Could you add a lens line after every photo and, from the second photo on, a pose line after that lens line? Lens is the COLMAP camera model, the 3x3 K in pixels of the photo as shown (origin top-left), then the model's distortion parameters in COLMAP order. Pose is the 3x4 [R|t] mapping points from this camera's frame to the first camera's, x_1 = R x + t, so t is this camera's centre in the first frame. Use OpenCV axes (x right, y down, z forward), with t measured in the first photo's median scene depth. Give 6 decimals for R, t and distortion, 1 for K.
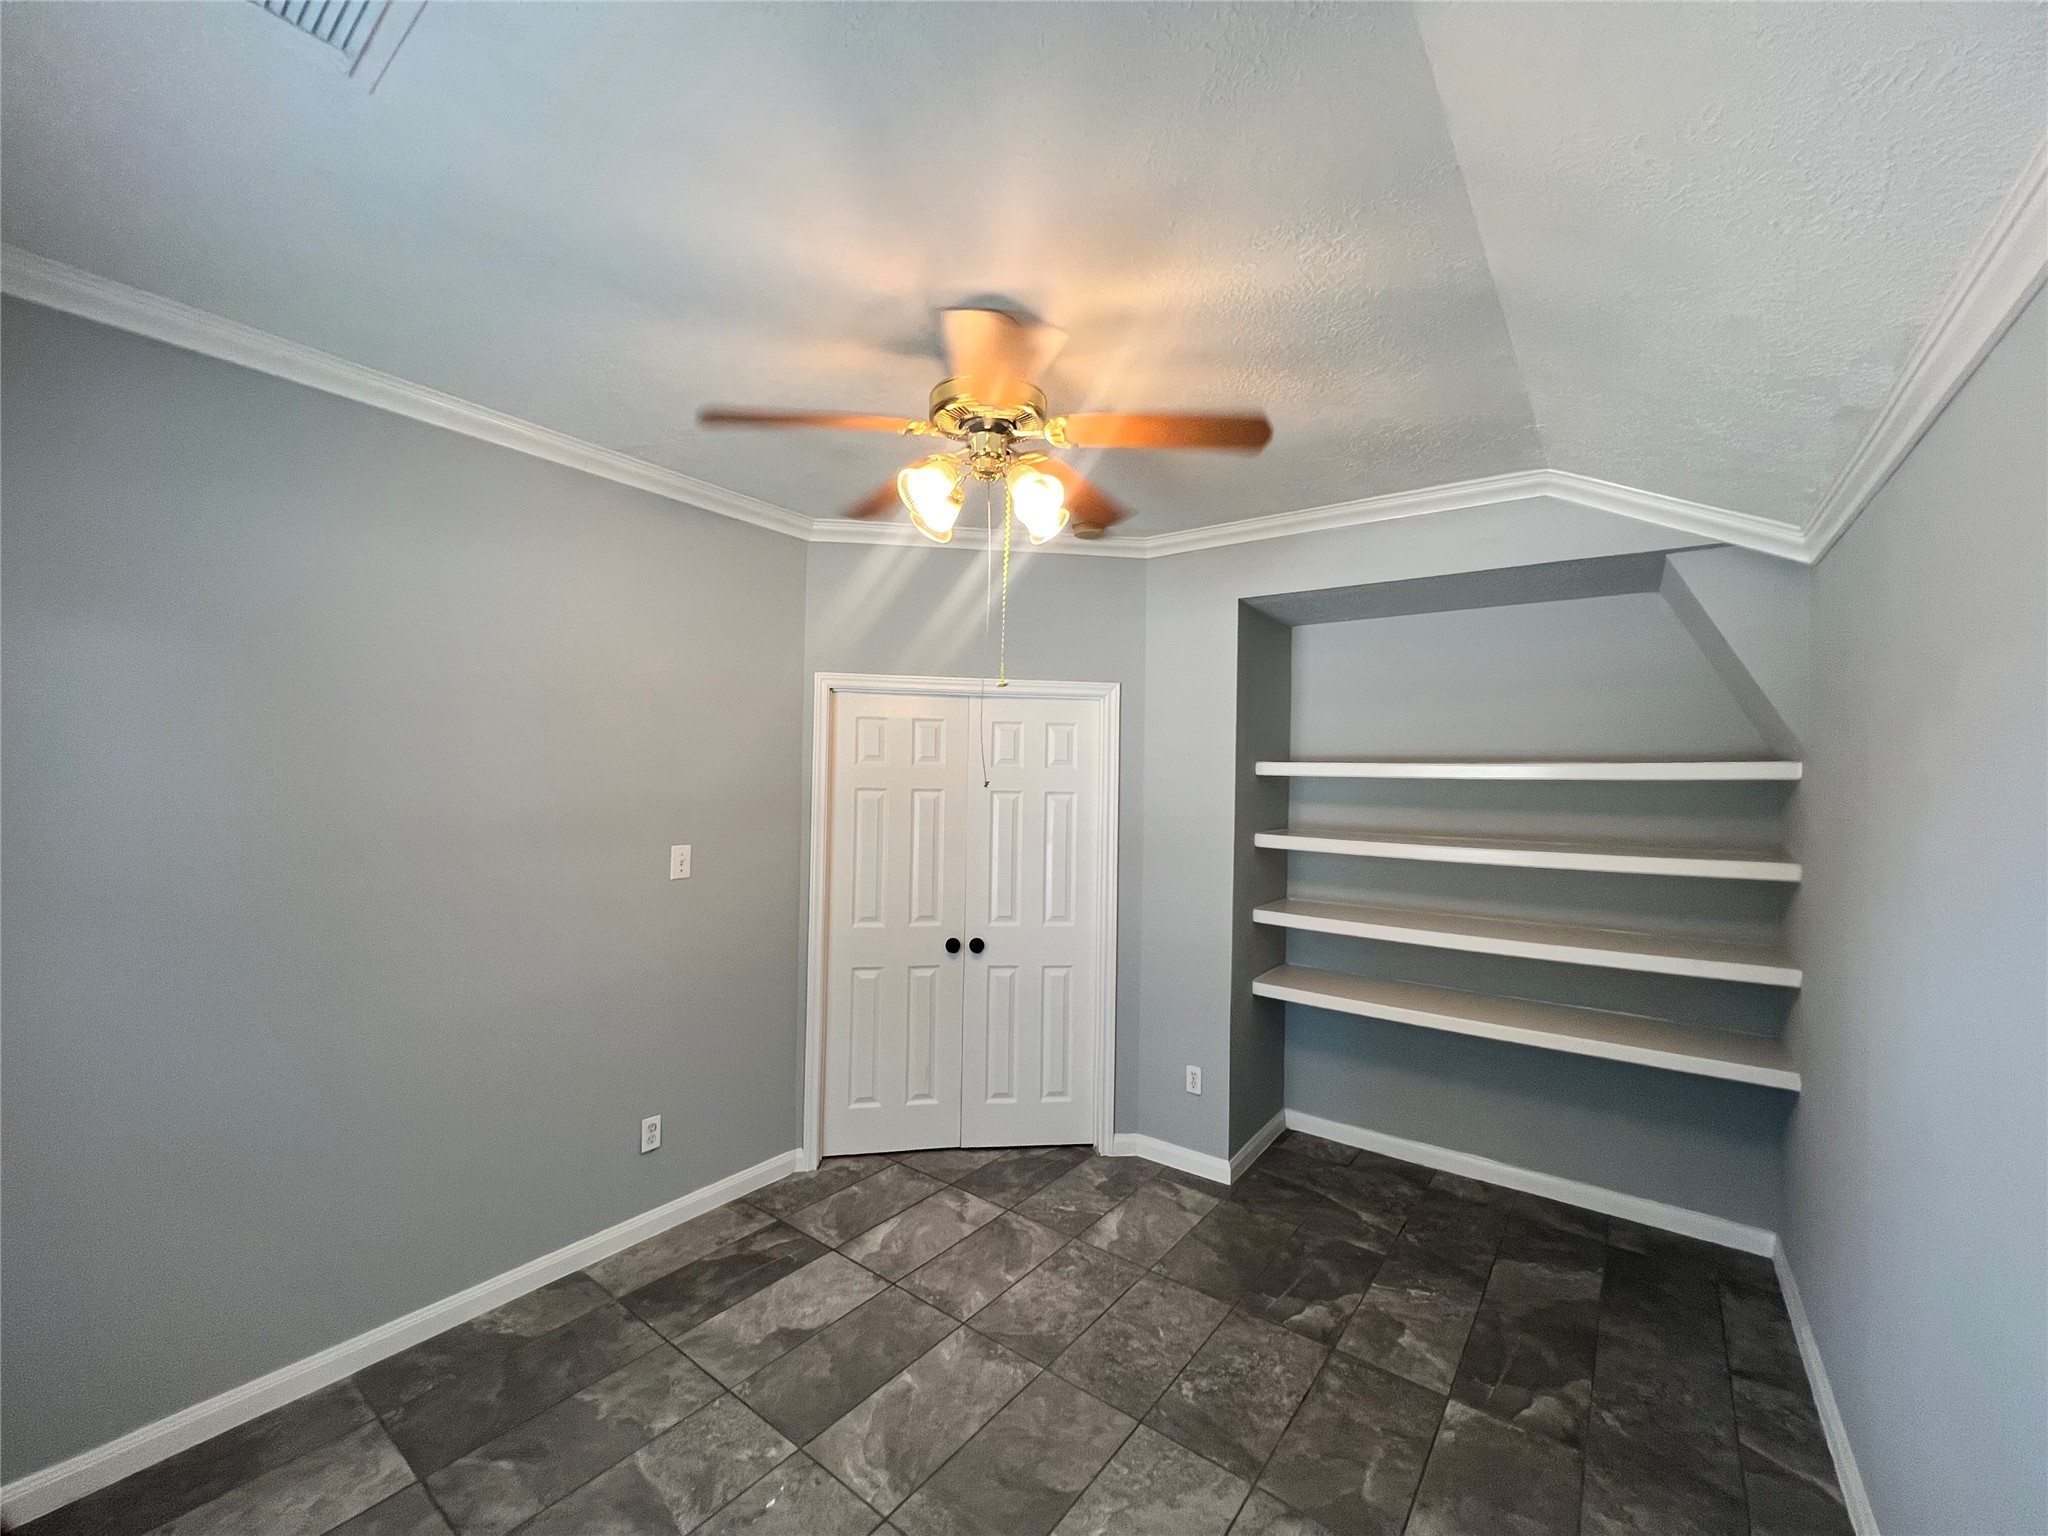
lens RADIAL K [[816.6, 0, 1021.6], [0, 816.6, 767.1], [0, 0, 1]] dist [-0.002265, -0.000111]
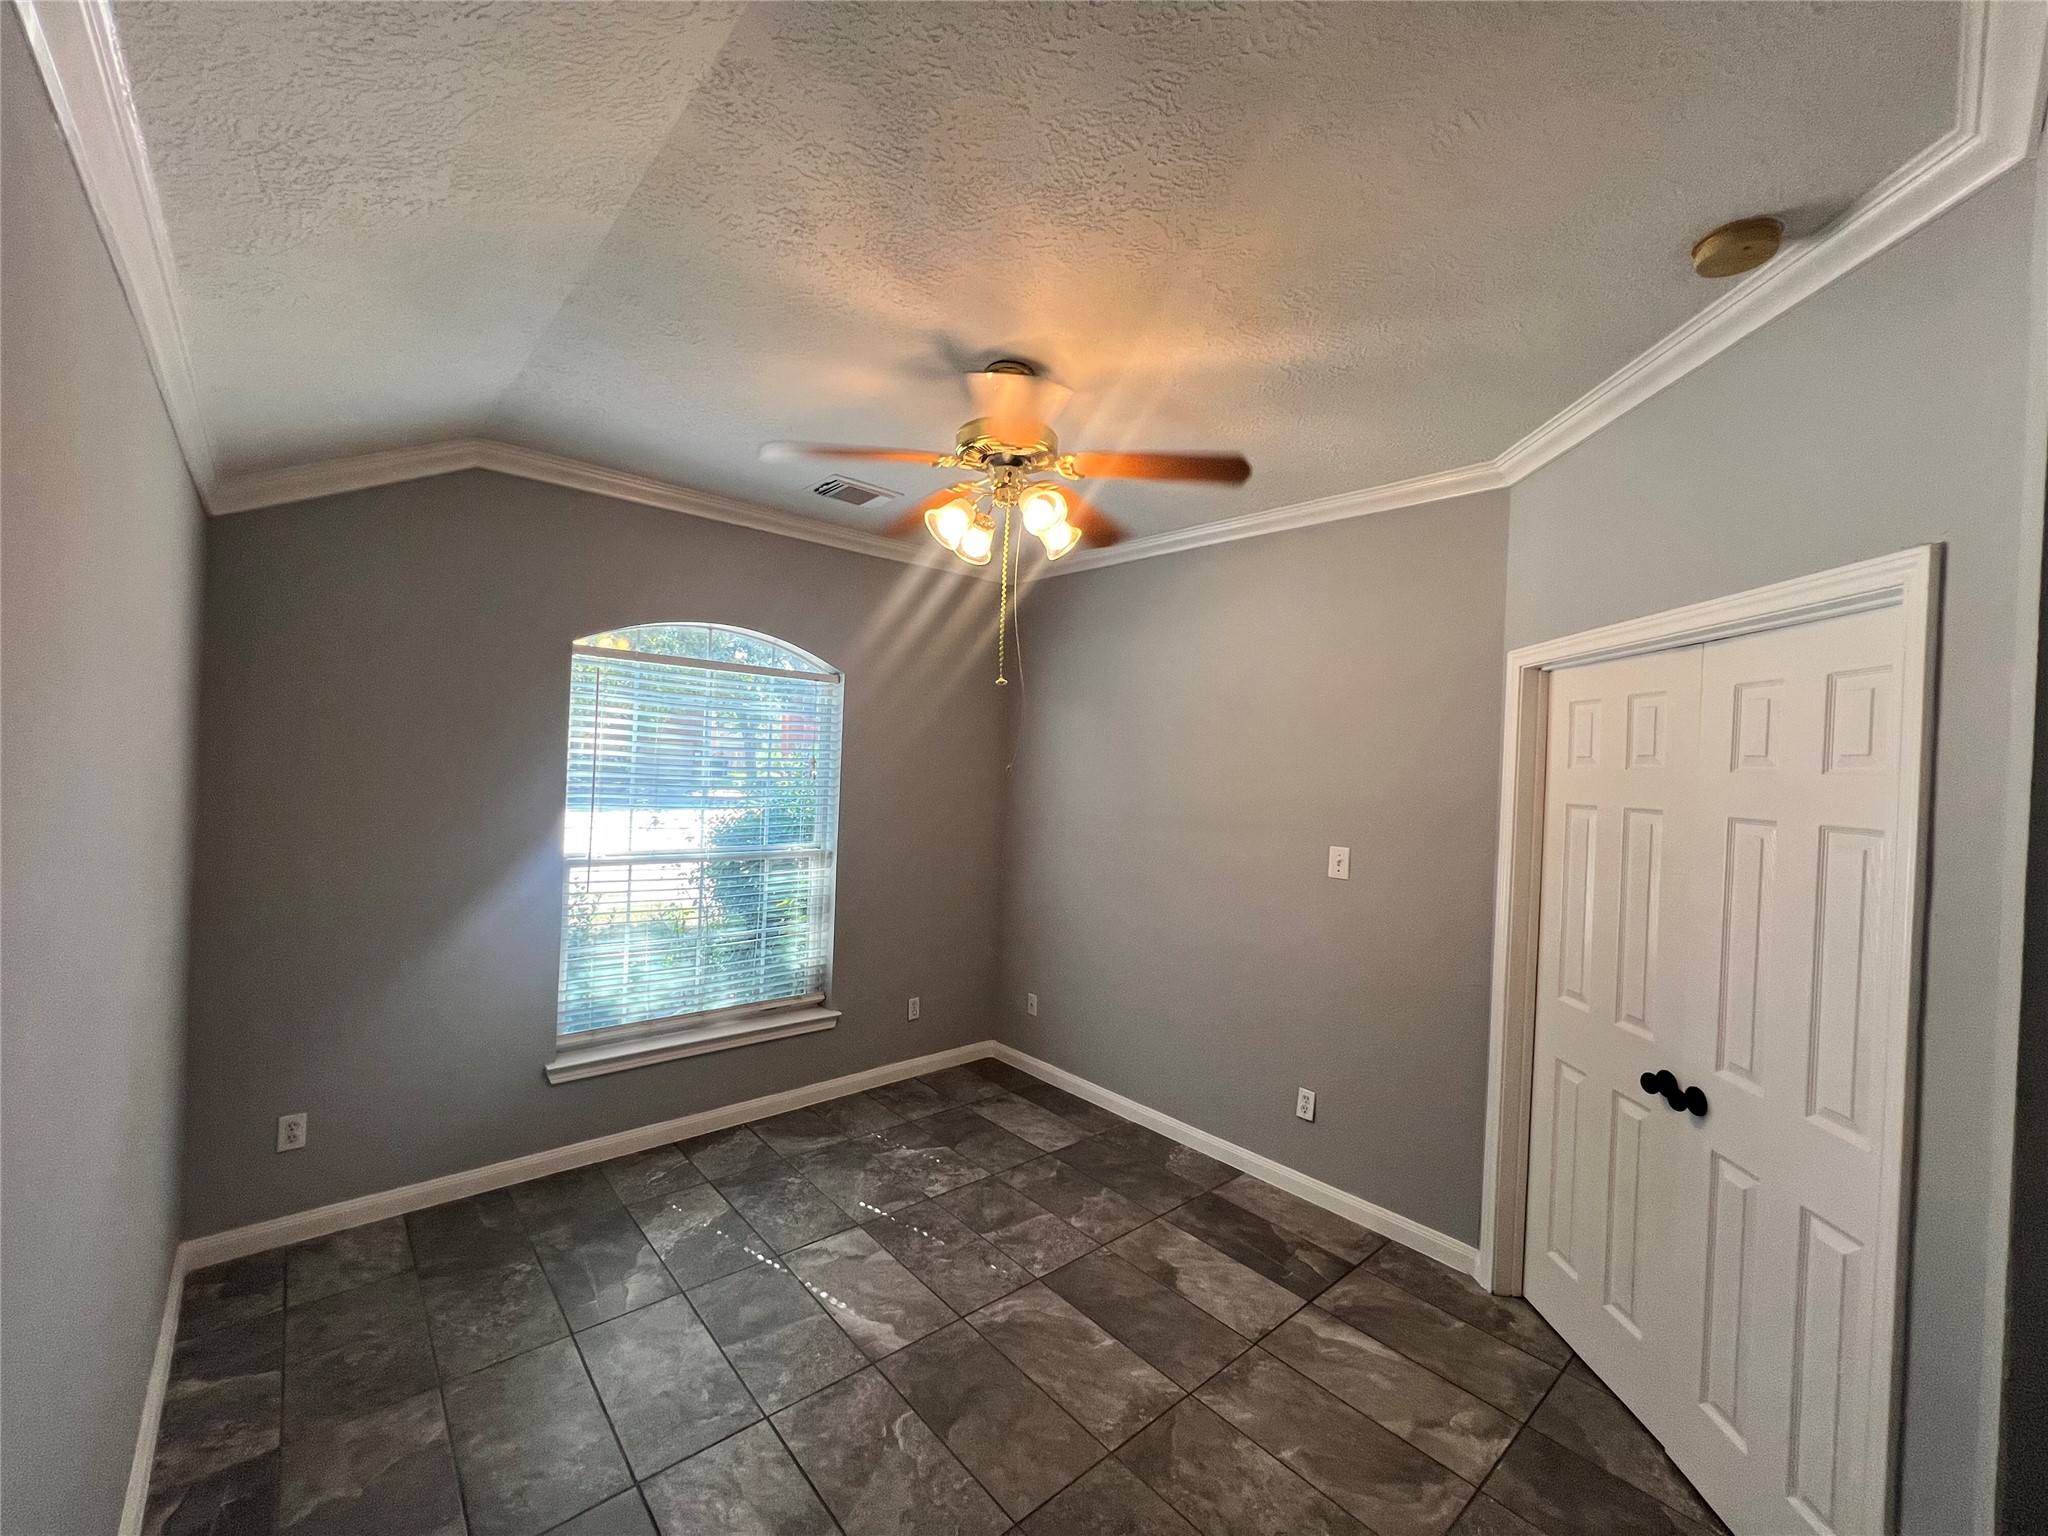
lens RADIAL K [[827.2, 0, 1022.4], [0, 827.2, 769.1], [0, 0, 1]] dist [-0.002633, -0.000188]
pose [[-0.197282, -0.016920, -0.980201, 0.840926], [-0.028177, 0.999536, -0.011583, 0.025360], [0.979942, 0.025334, -0.197667, 0.974818]]
